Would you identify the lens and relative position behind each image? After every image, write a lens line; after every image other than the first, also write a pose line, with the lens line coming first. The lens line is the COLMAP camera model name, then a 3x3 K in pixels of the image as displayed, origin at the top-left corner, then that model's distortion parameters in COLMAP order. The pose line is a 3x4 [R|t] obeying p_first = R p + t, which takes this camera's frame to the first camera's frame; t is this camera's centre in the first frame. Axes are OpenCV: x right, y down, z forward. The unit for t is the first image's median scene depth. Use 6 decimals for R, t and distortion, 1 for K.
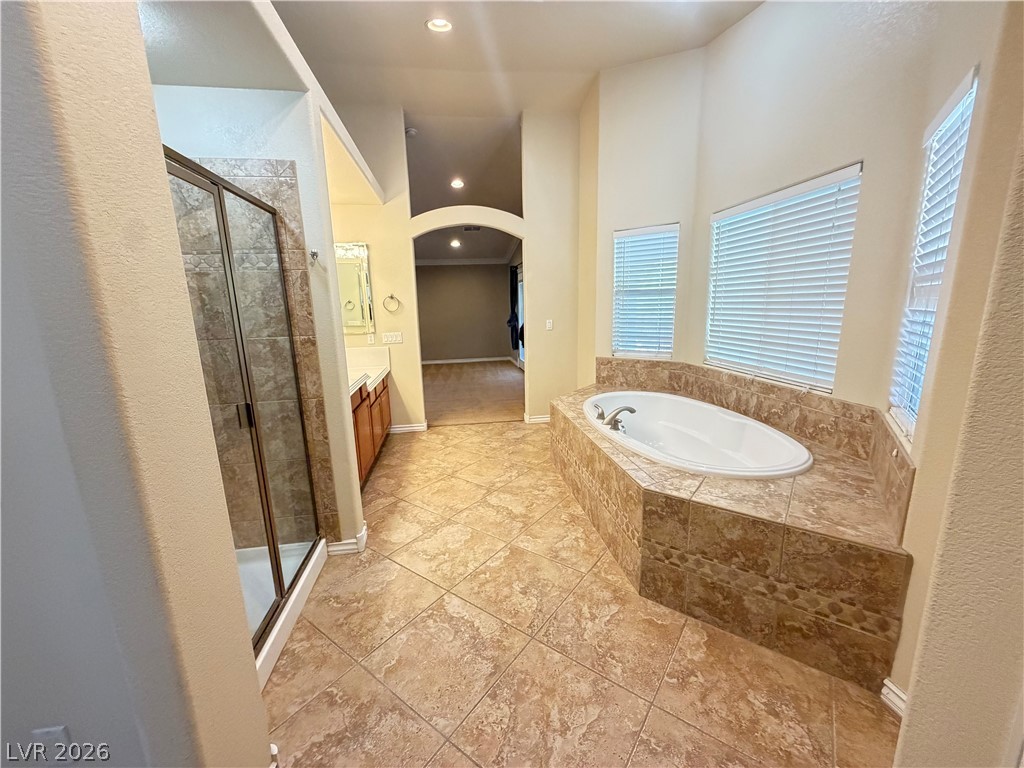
lens RADIAL K [[408.3, 0, 511.2], [0, 408.3, 385.3], [0, 0, 1]] dist [-0.000553, 0.000753]
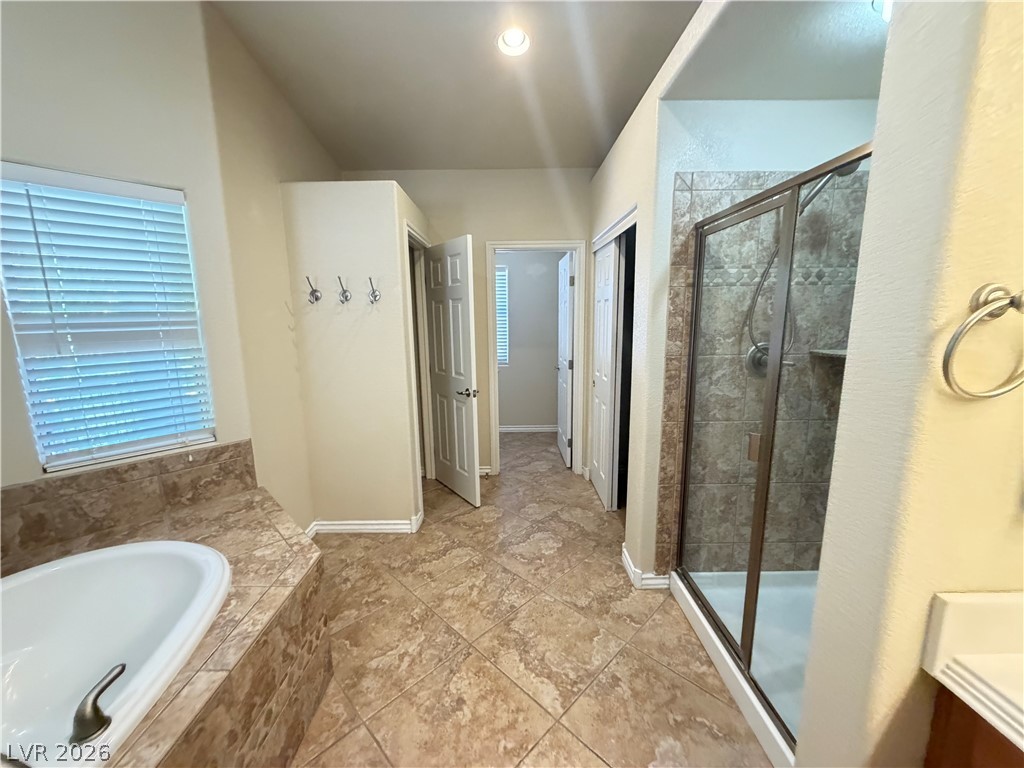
lens RADIAL K [[408.3, 0, 513.1], [0, 408.3, 385.6], [0, 0, 1]] dist [-0.000553, 0.000753]
pose [[-0.989655, 0.016915, 0.142468, -0.213438], [0.067159, 0.932126, 0.355851, -0.370067], [-0.126779, 0.361738, -0.923619, 1.665528]]
